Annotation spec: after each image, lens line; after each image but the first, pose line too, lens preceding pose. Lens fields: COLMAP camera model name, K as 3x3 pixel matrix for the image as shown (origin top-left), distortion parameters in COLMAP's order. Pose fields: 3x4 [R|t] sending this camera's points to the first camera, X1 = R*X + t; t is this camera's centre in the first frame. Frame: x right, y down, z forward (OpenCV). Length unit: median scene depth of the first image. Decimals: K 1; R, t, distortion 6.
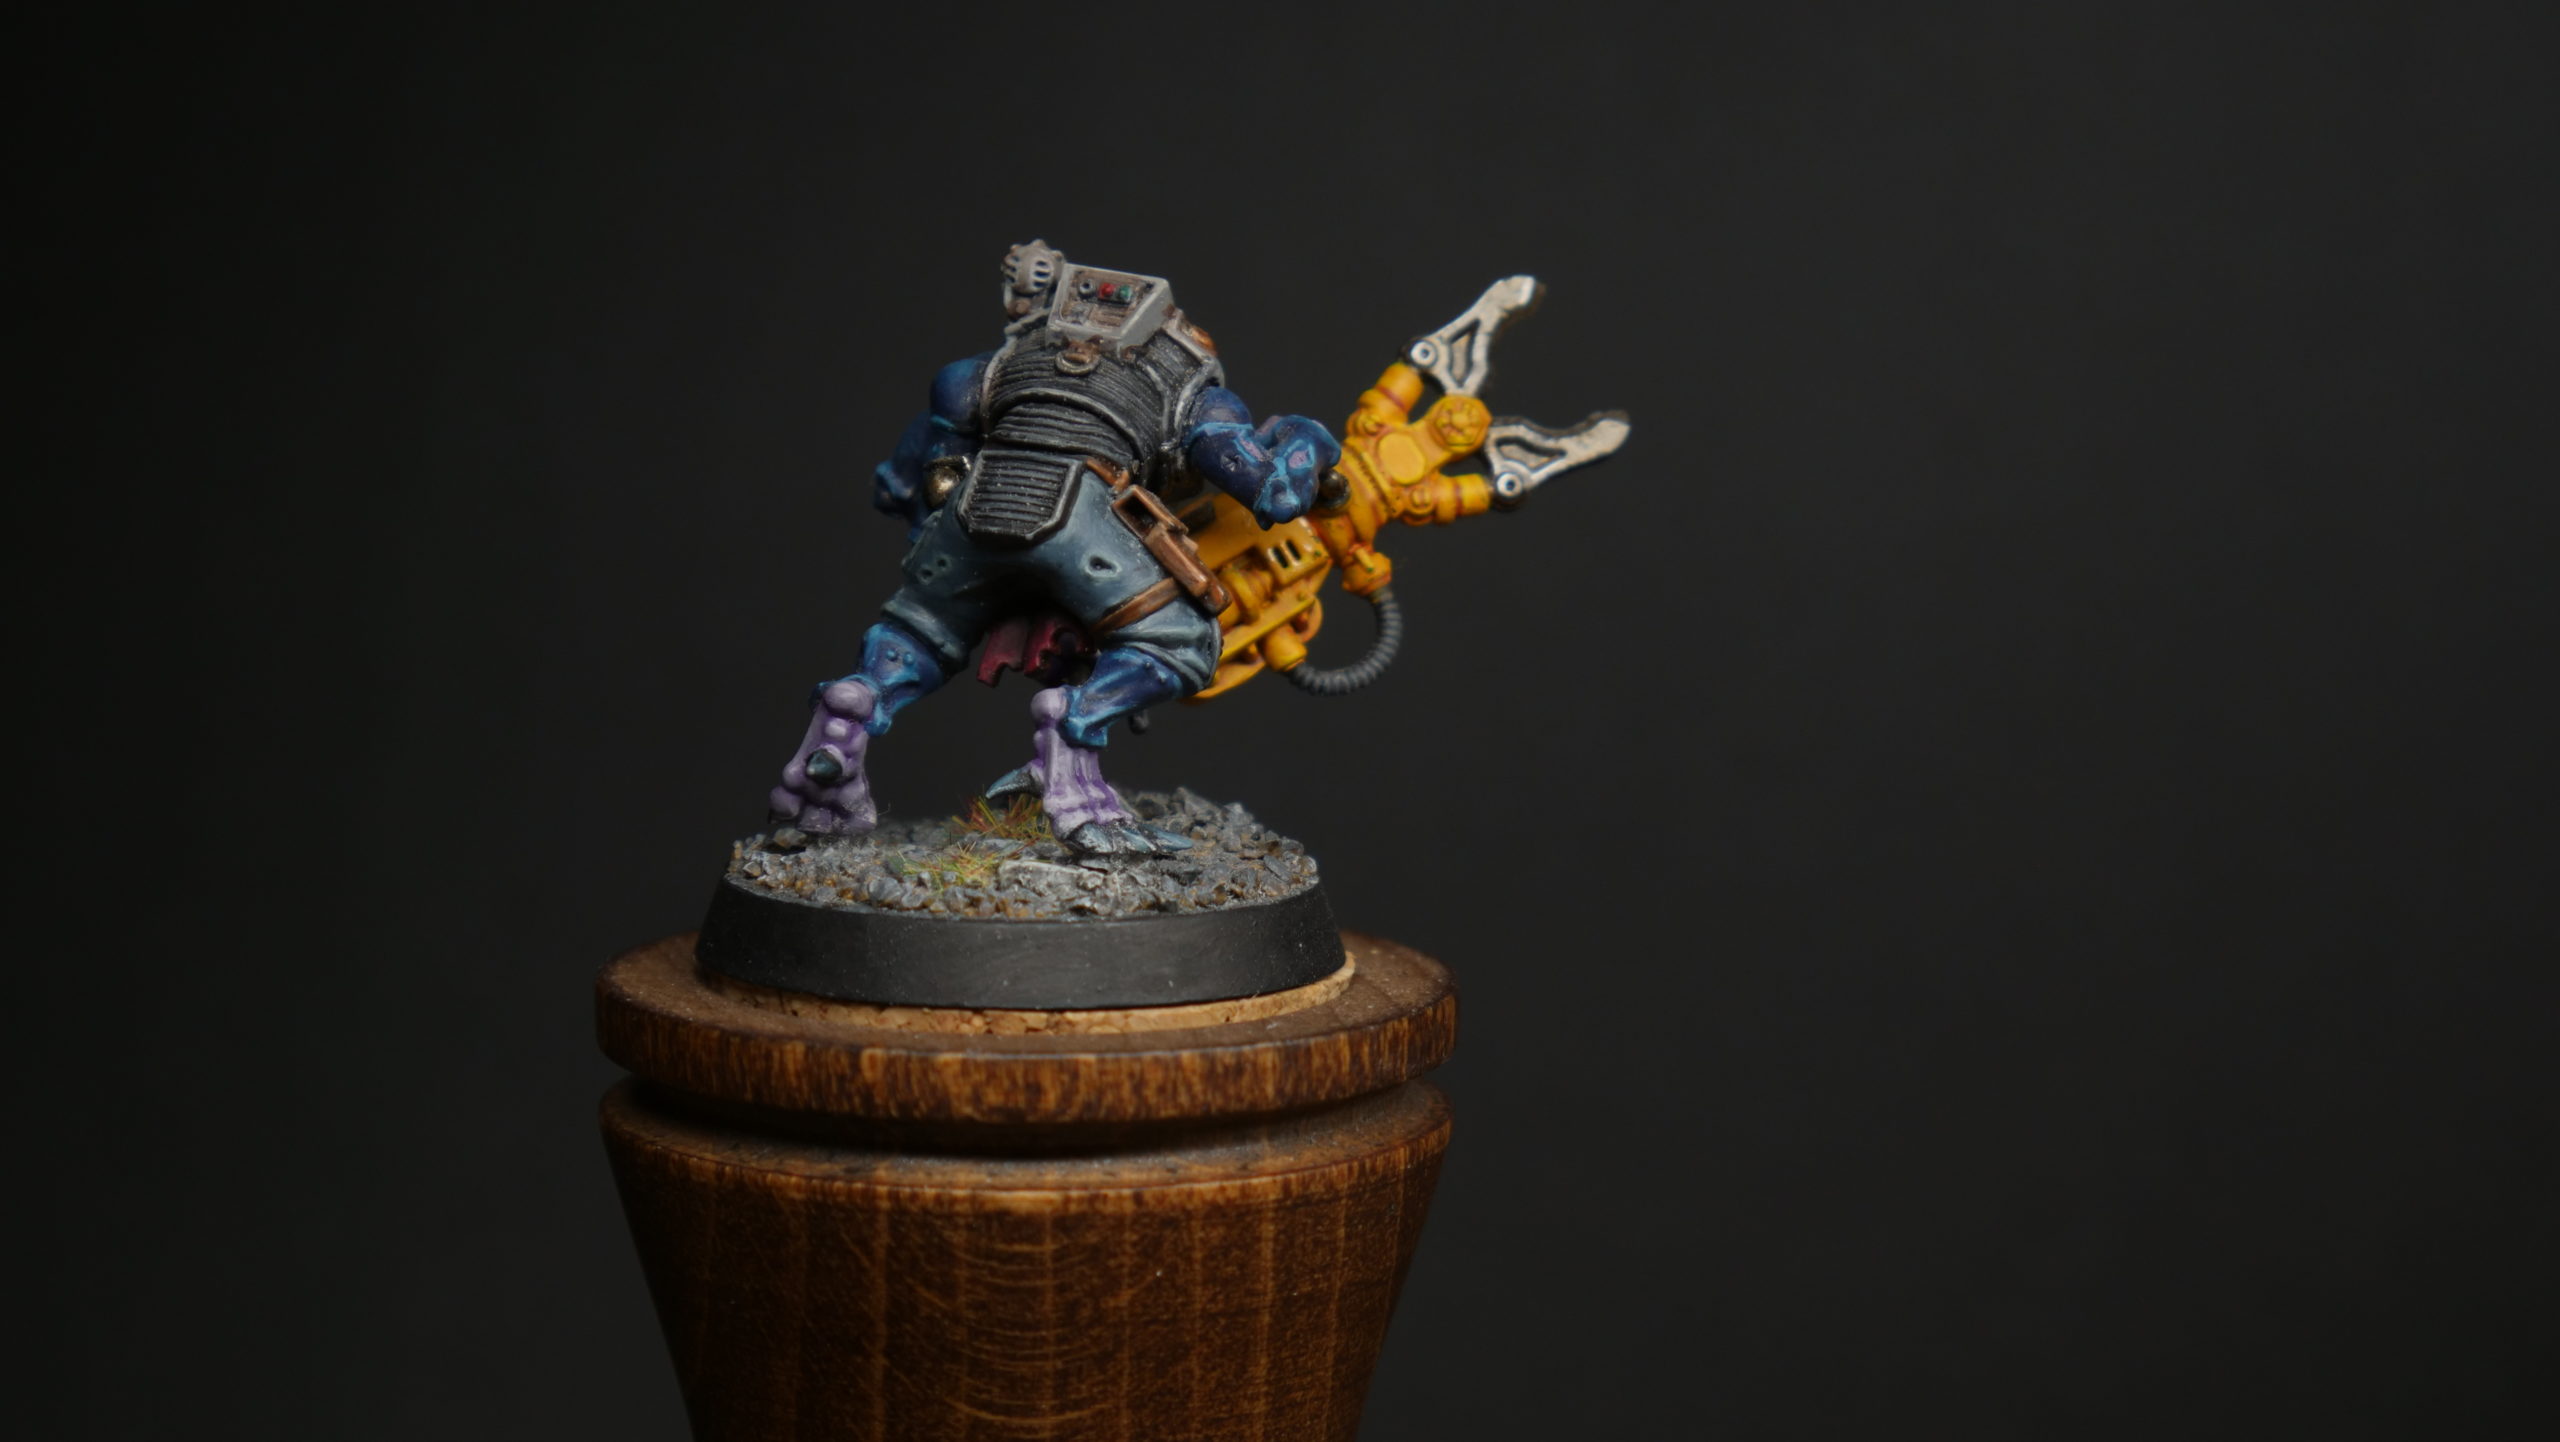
lens RADIAL K [[6199.0, 0, 1280.0], [0, 6199.0, 721.0], [0, 0, 1]] dist [0.065244, -0.001873]
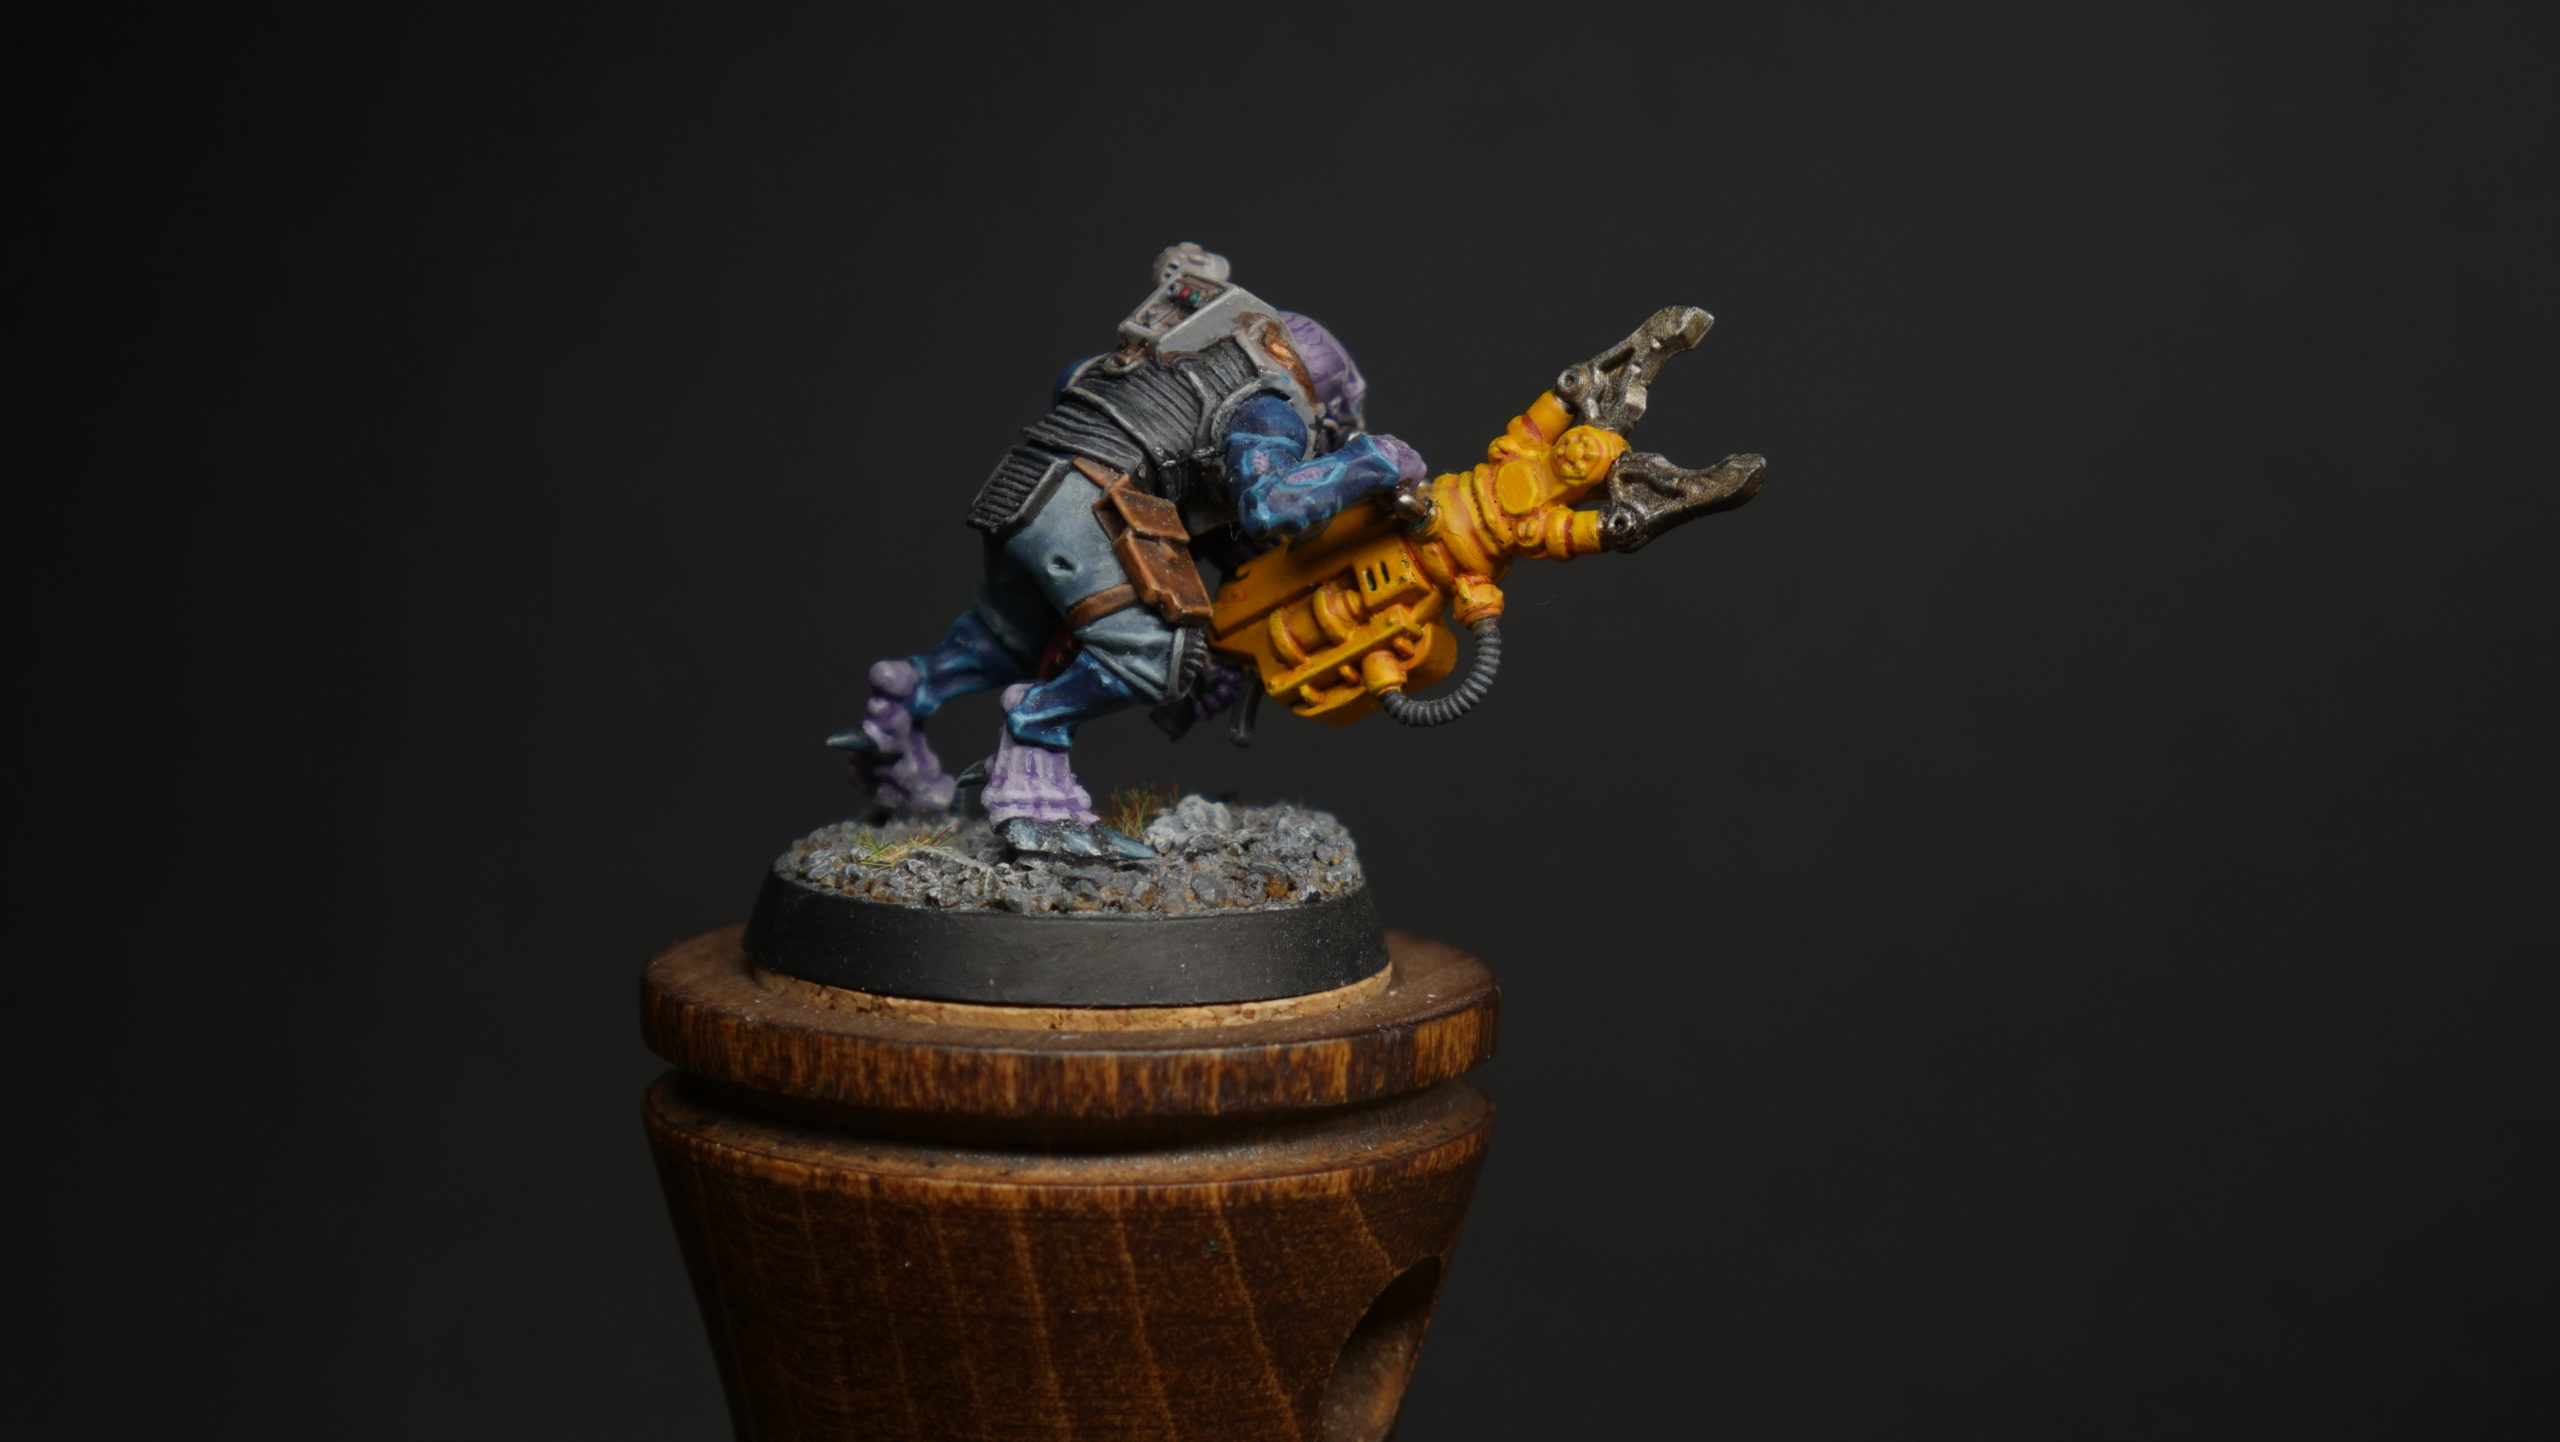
lens RADIAL K [[6199.0, 0, 1280.0], [0, 6199.0, 721.0], [0, 0, 1]] dist [0.065244, -0.001873]
pose [[0.760073, 0.088525, -0.643780, 0.657365], [-0.095468, 0.995140, 0.024126, -0.028048], [0.642787, 0.043123, 0.764830, 0.264735]]
